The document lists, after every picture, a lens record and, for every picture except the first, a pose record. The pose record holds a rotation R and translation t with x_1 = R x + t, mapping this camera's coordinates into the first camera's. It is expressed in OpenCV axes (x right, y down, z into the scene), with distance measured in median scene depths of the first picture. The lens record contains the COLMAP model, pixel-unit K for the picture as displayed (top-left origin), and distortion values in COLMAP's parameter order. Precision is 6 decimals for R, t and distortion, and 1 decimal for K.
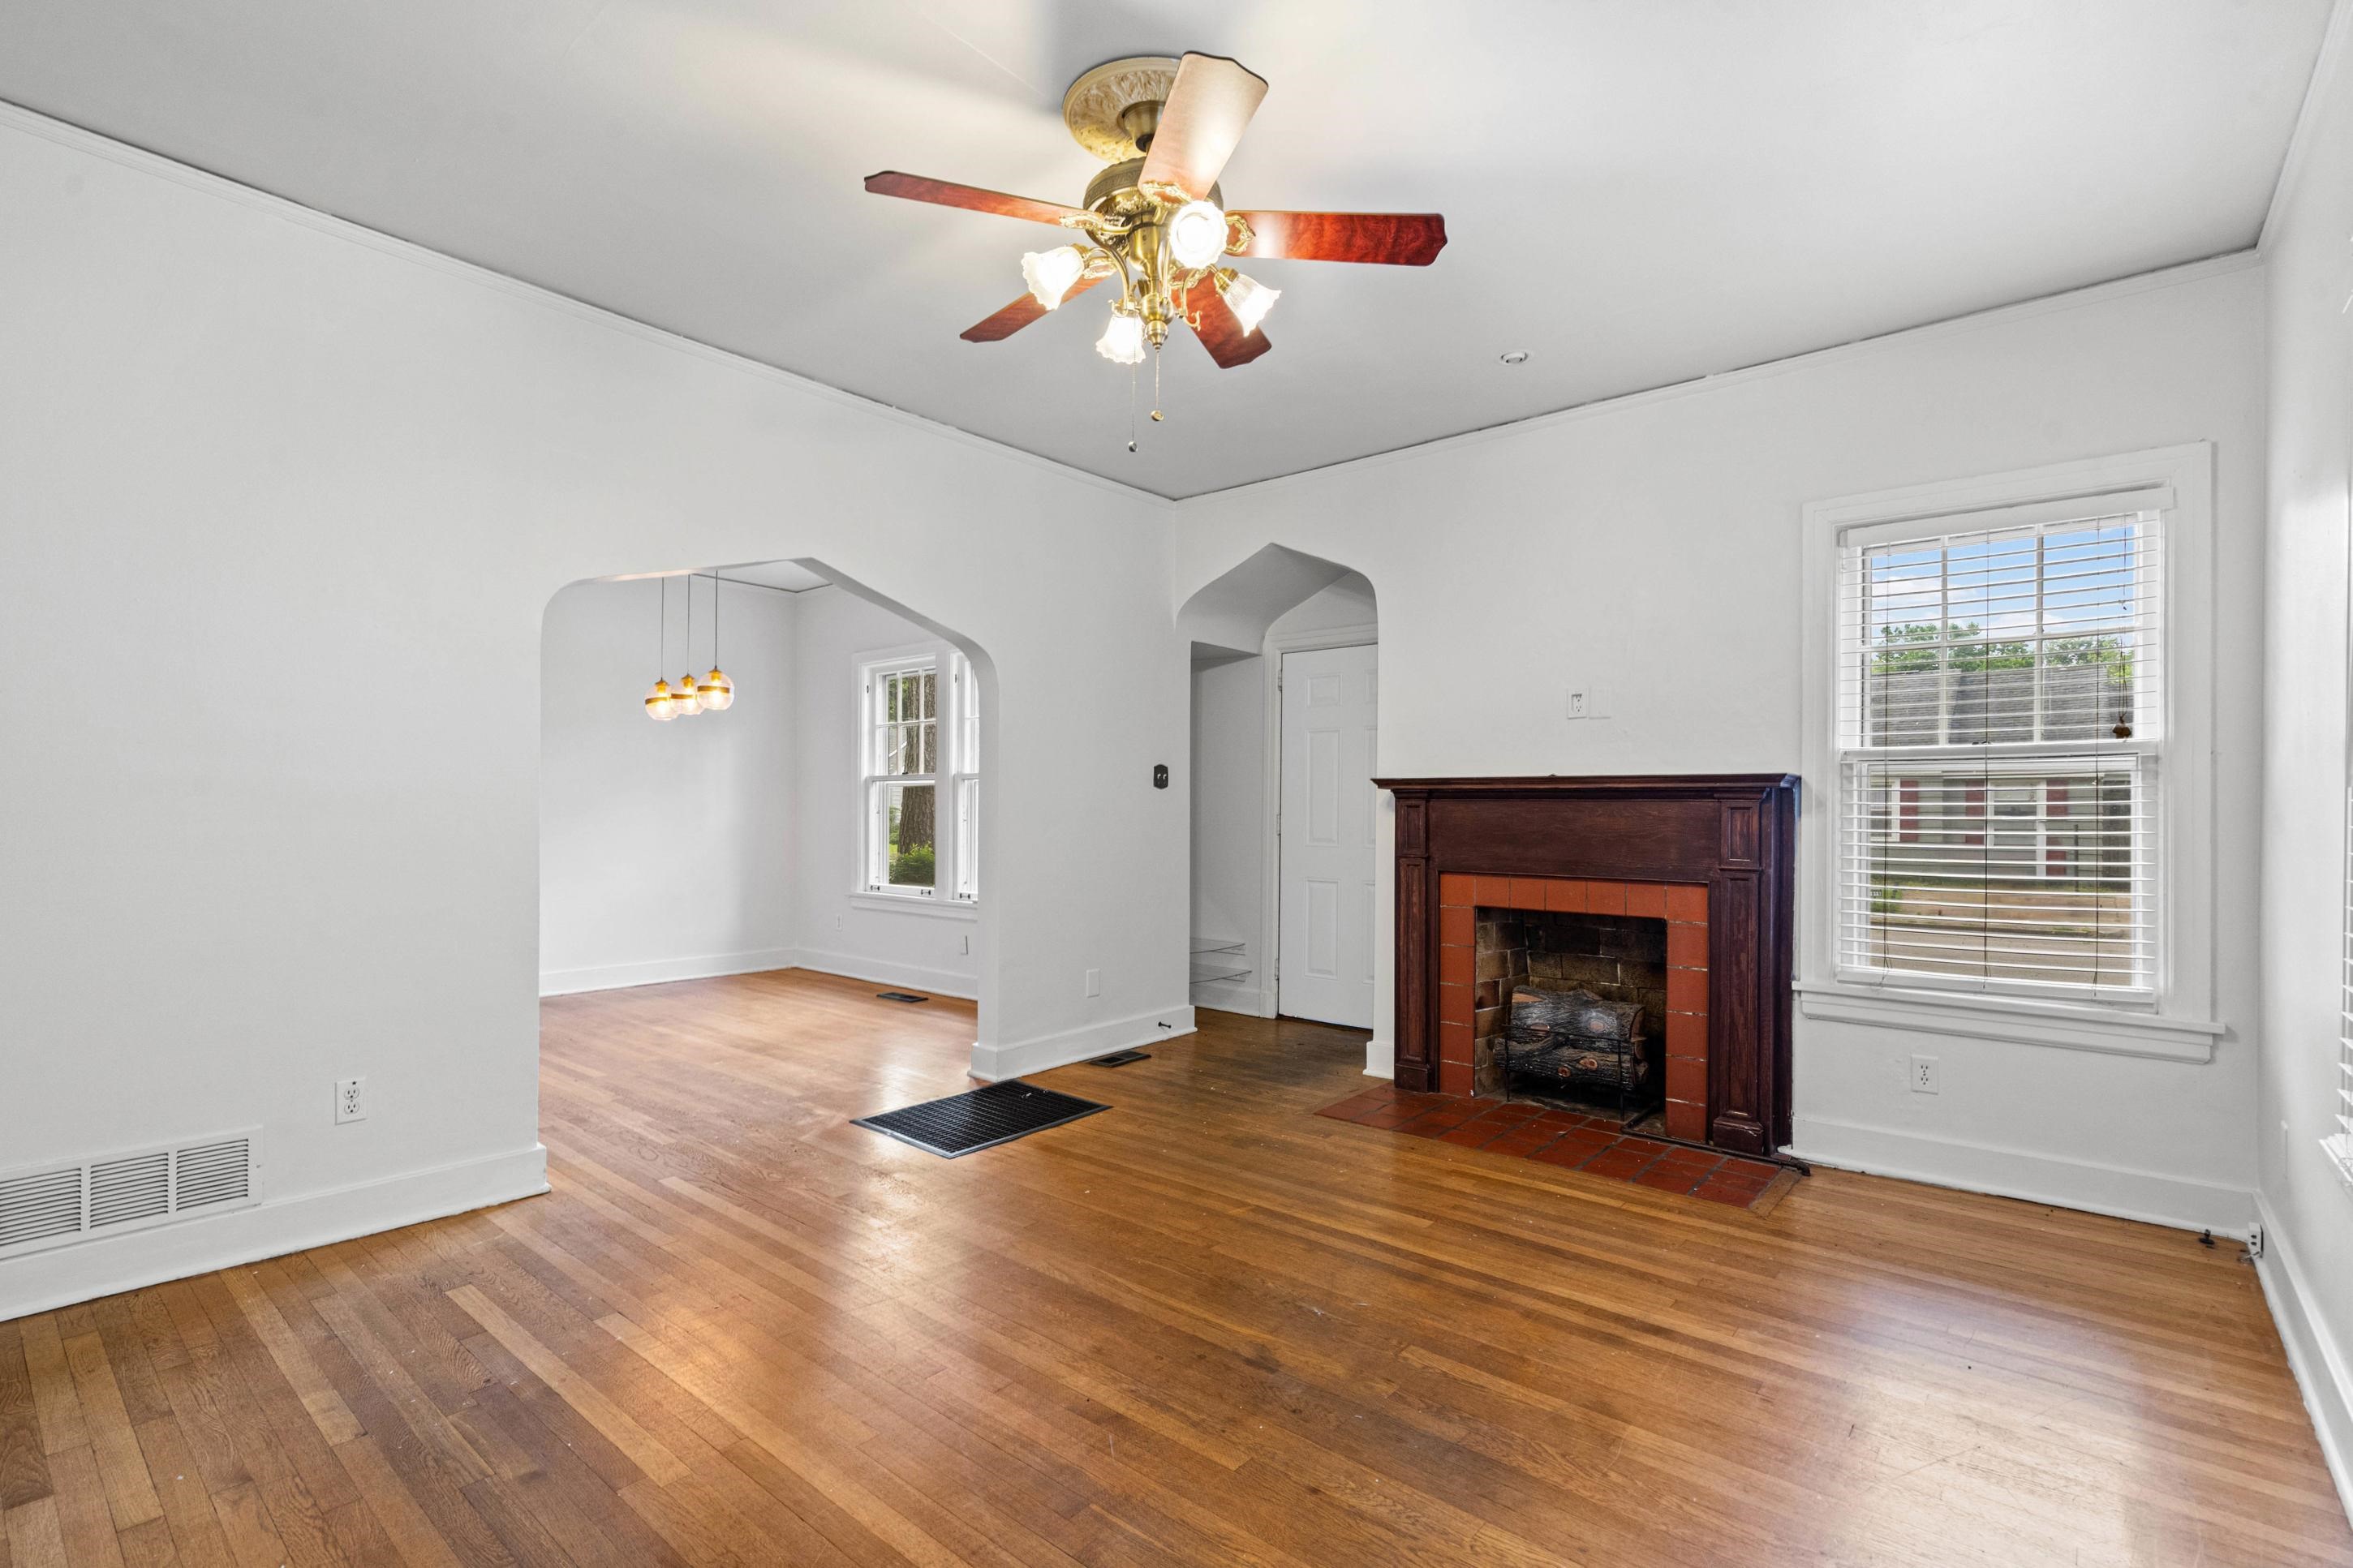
lens RADIAL K [[1077.2, 0, 1137.0], [0, 1077.2, 793.3], [0, 0, 1]] dist [0.000570, 0.000160]
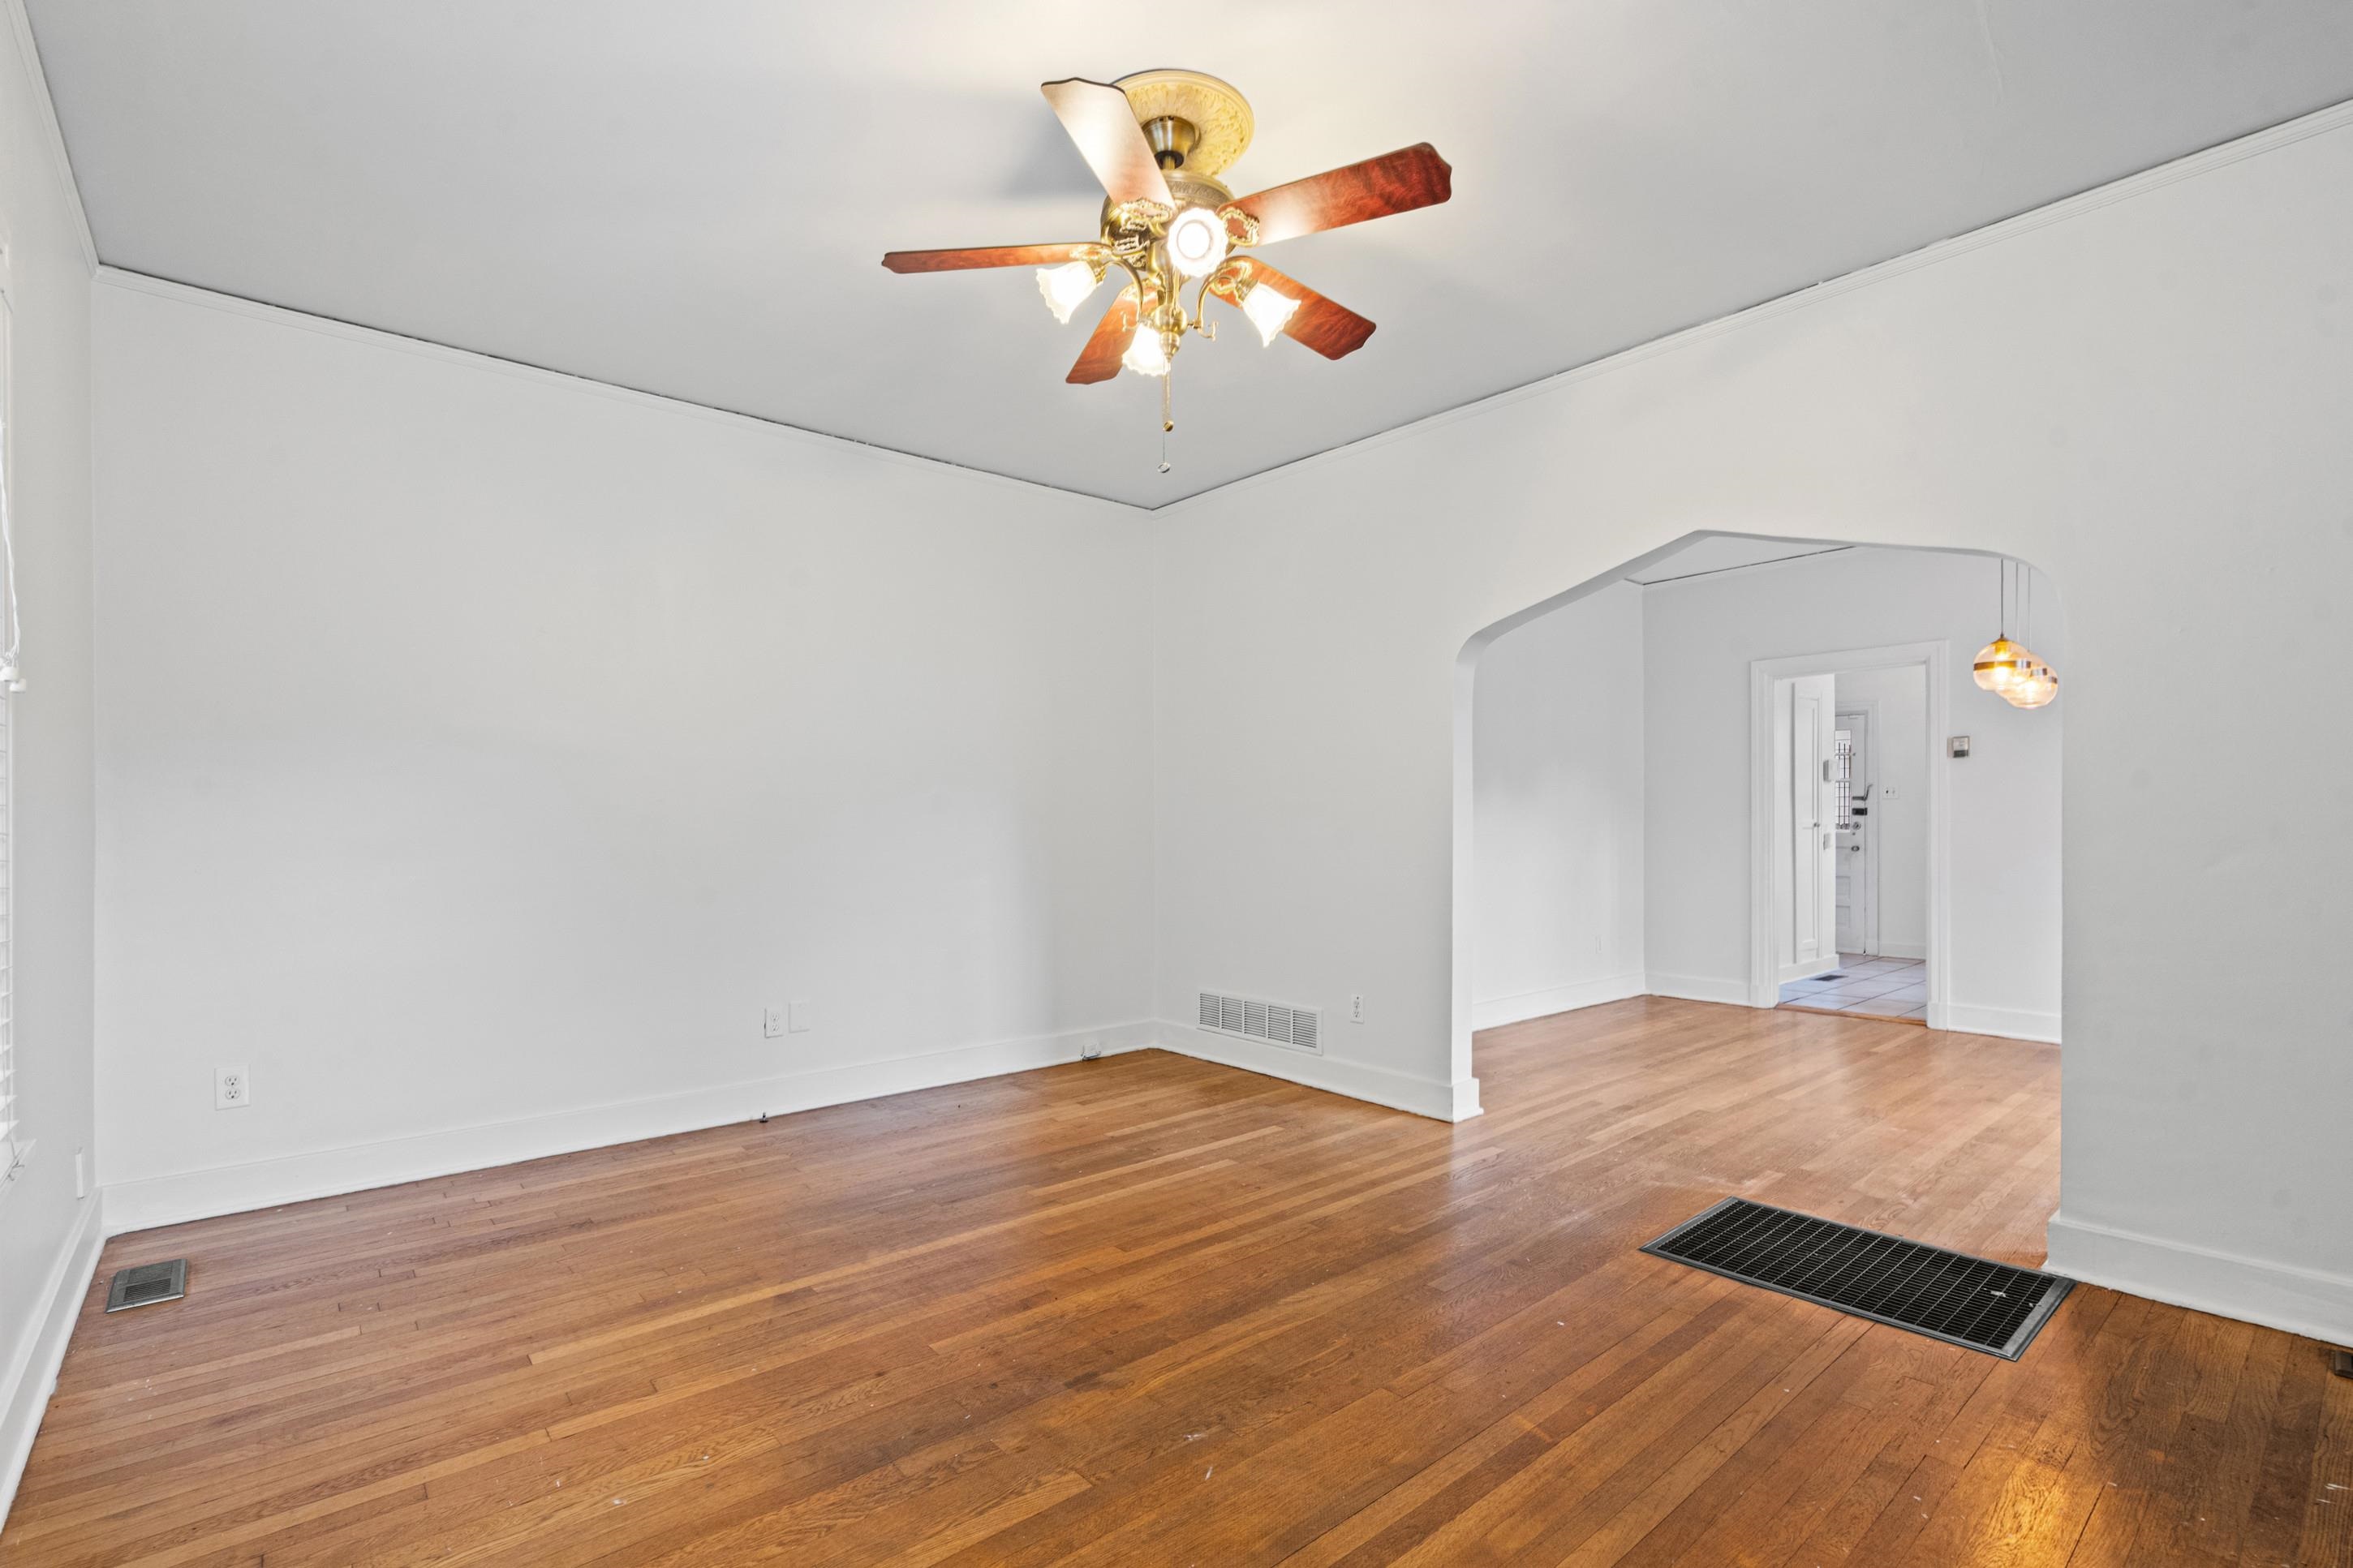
lens RADIAL K [[1080.8, 0, 1171.9], [0, 1080.8, 821.5], [0, 0, 1]] dist [-0.000857, 0.000070]
pose [[-0.142325, -0.003991, -0.989812, 0.639880], [0.016368, 0.999846, -0.006385, 0.015333], [0.989685, -0.017110, -0.142238, 0.724968]]
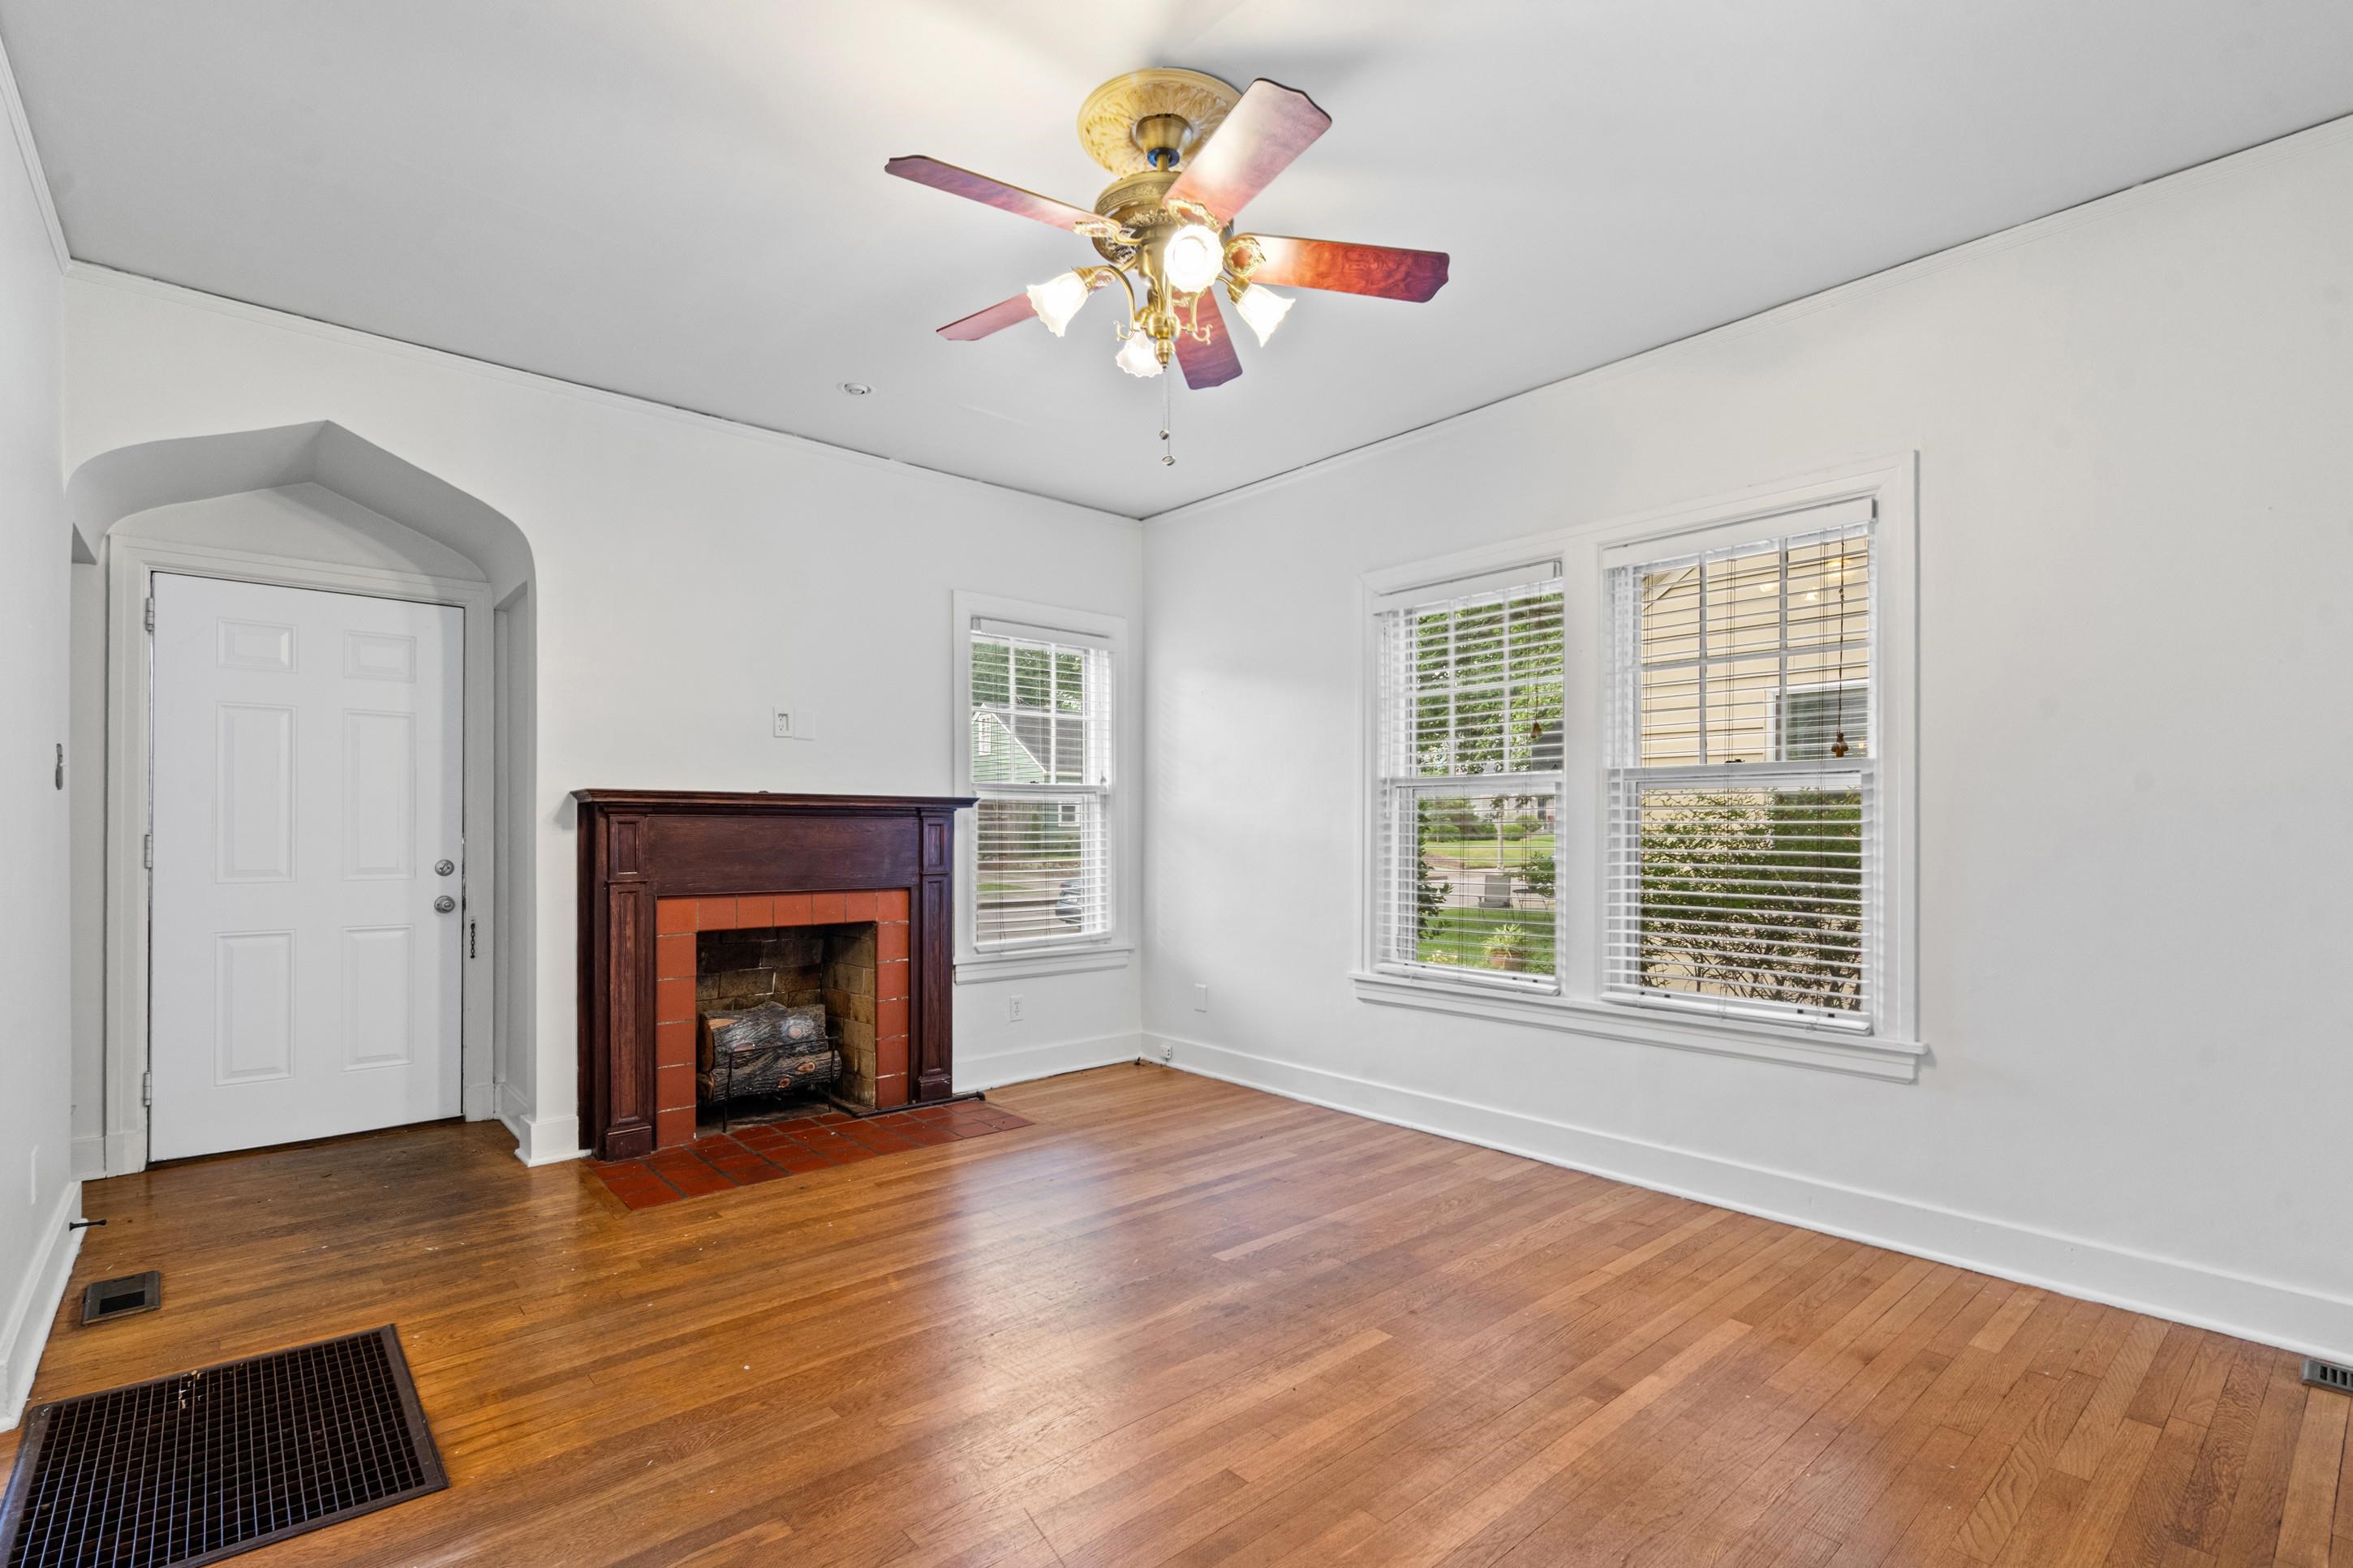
lens RADIAL K [[1080.8, 0, 1171.9], [0, 1080.8, 821.5], [0, 0, 1]] dist [-0.000857, 0.000070]
pose [[0.133384, 0.000286, 0.991064, -0.614795], [-0.017115, 0.999851, 0.002015, 0.002859], [-0.990917, -0.017231, 0.133369, 0.543783]]
